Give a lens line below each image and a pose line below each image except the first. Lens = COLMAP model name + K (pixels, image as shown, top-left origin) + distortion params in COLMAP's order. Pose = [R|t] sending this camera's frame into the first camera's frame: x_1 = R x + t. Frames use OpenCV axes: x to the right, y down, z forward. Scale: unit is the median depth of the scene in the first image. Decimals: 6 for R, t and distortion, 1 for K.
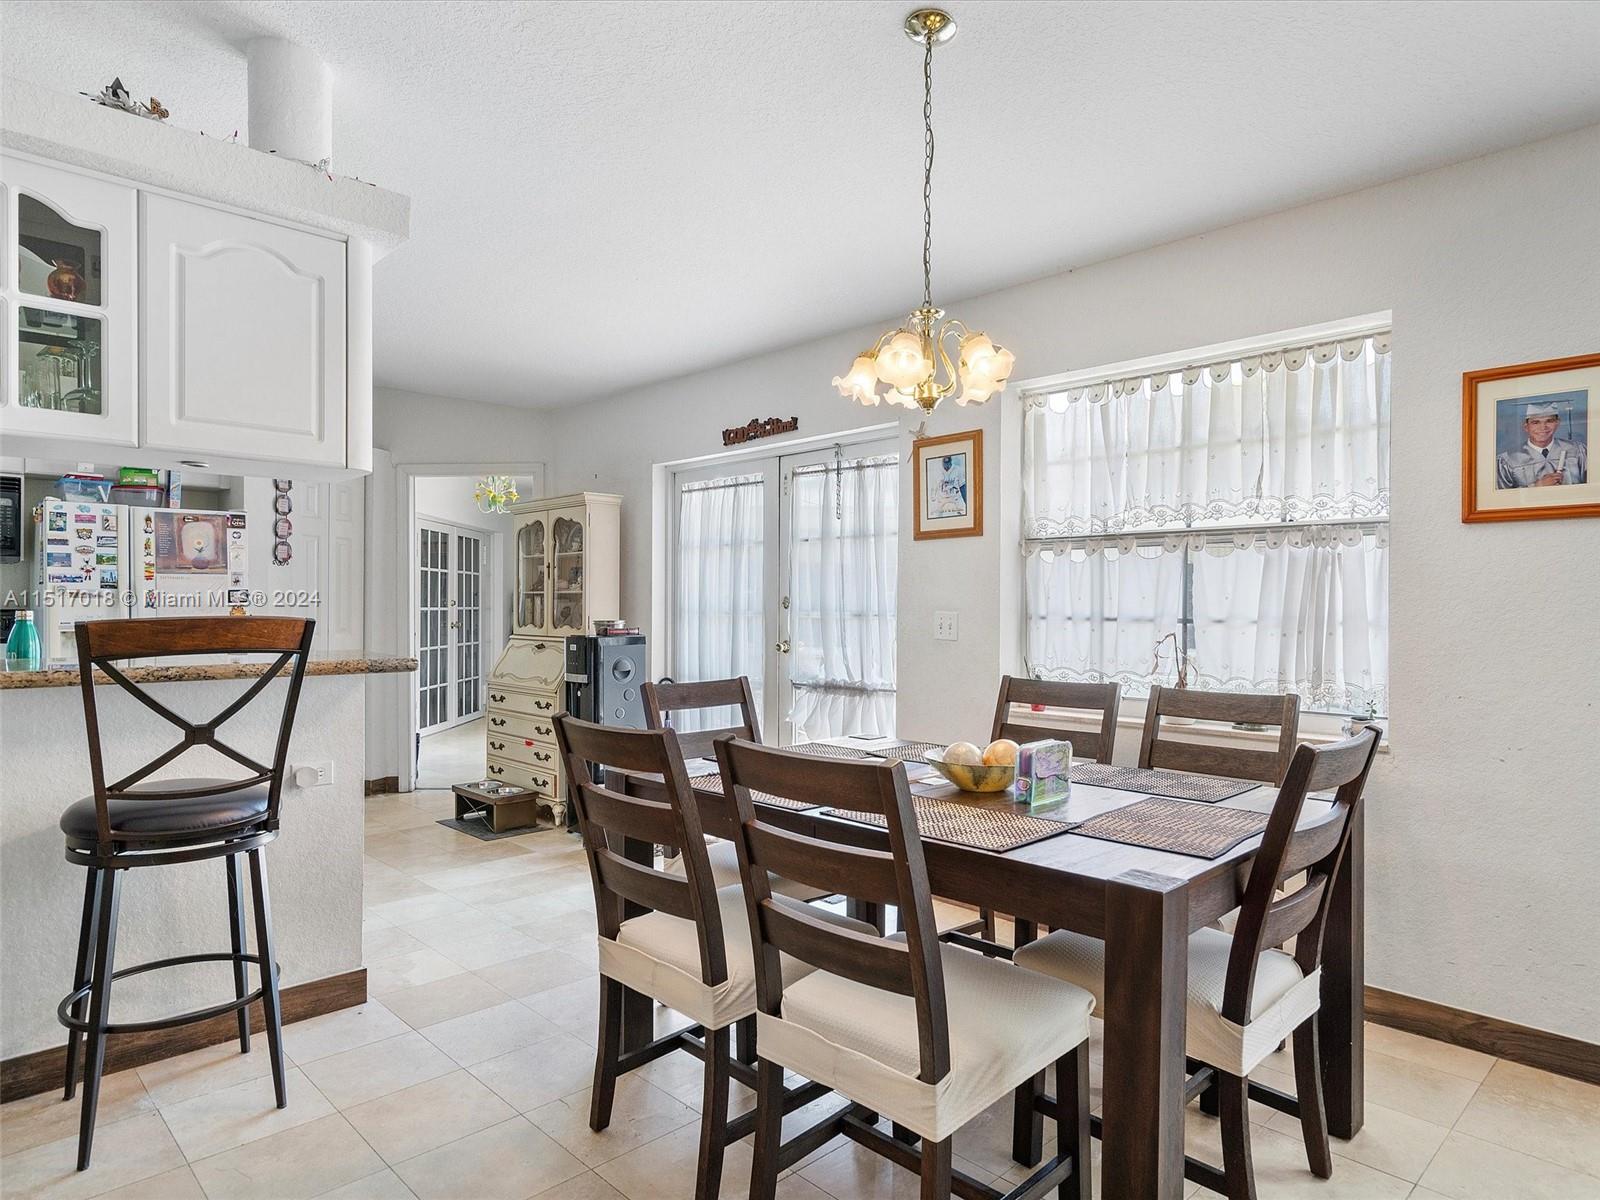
lens RADIAL K [[935.8, 0, 800.0], [0, 935.8, 600.0], [0, 0, 1]] dist [0.001554, 0.000733]
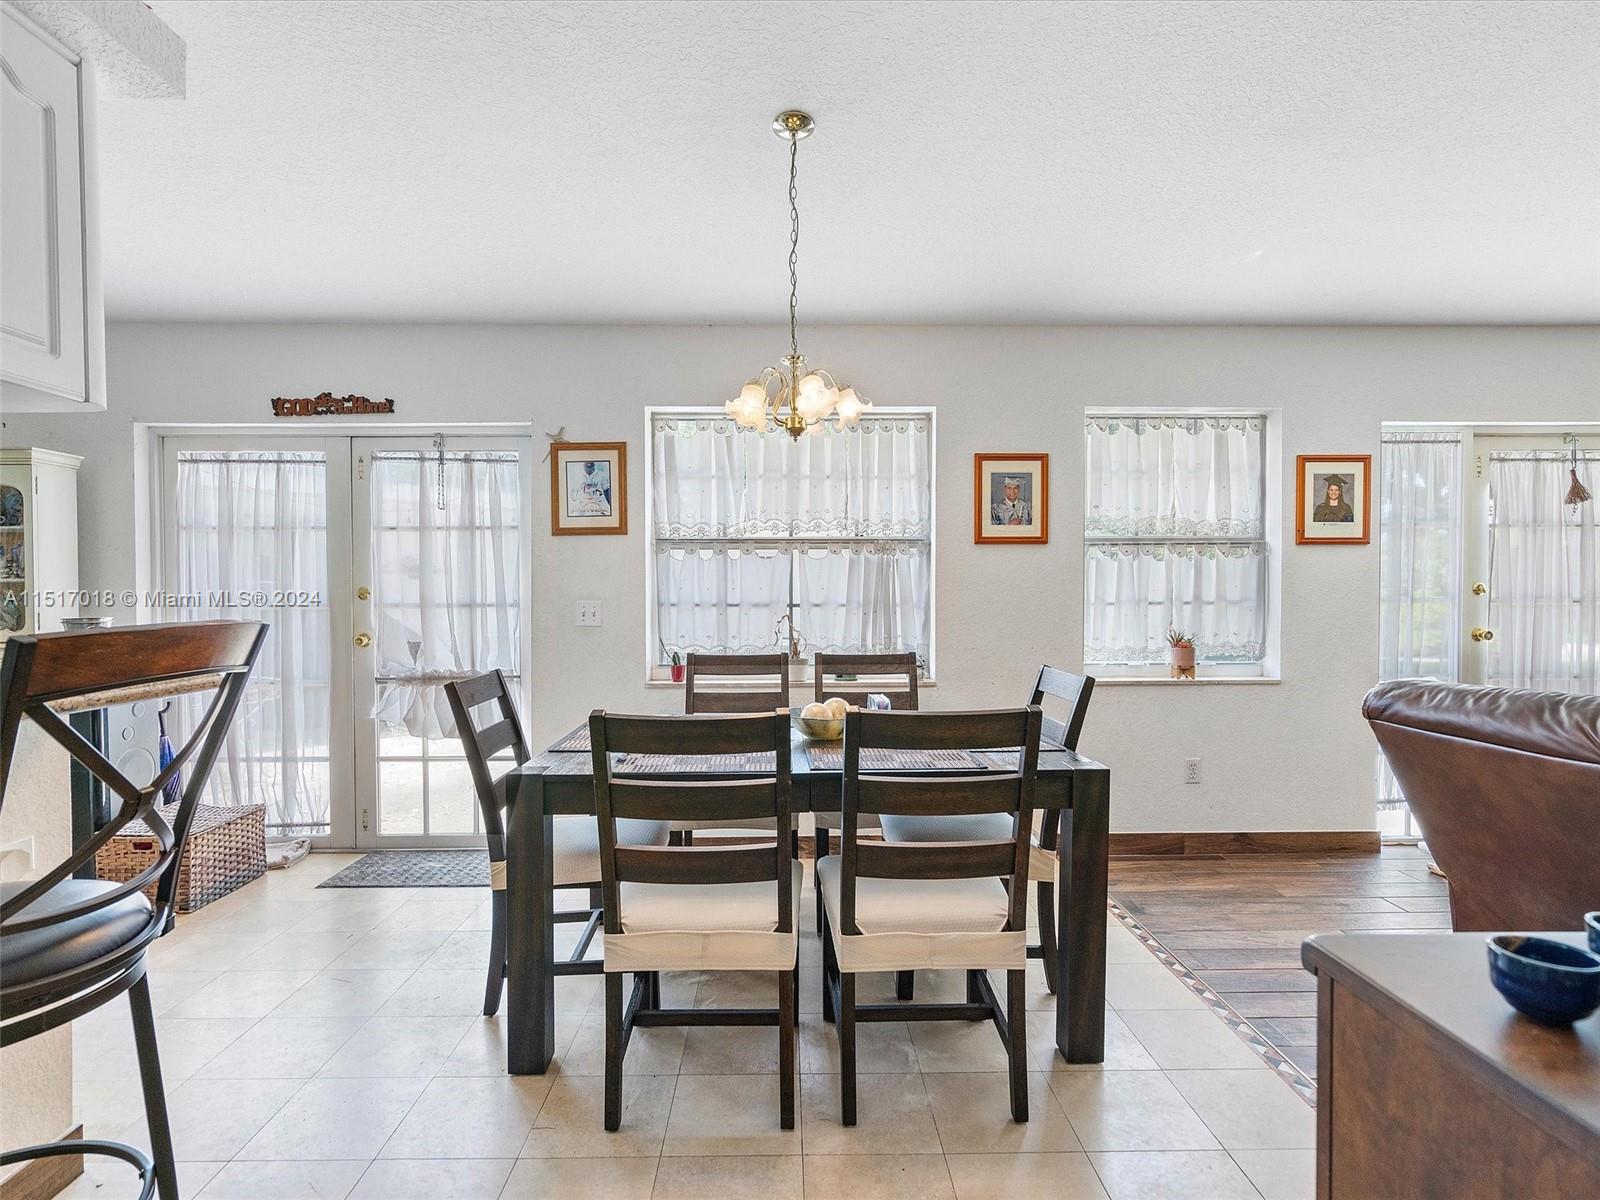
lens RADIAL K [[818.5, 0, 795.3], [0, 818.5, 601.7], [0, 0, 1]] dist [-0.012667, 0.009717]
pose [[0.695603, -0.013937, 0.718292, -0.395707], [0.002026, 0.999846, 0.017437, -0.003235], [-0.718424, -0.010674, 0.695524, 0.152010]]
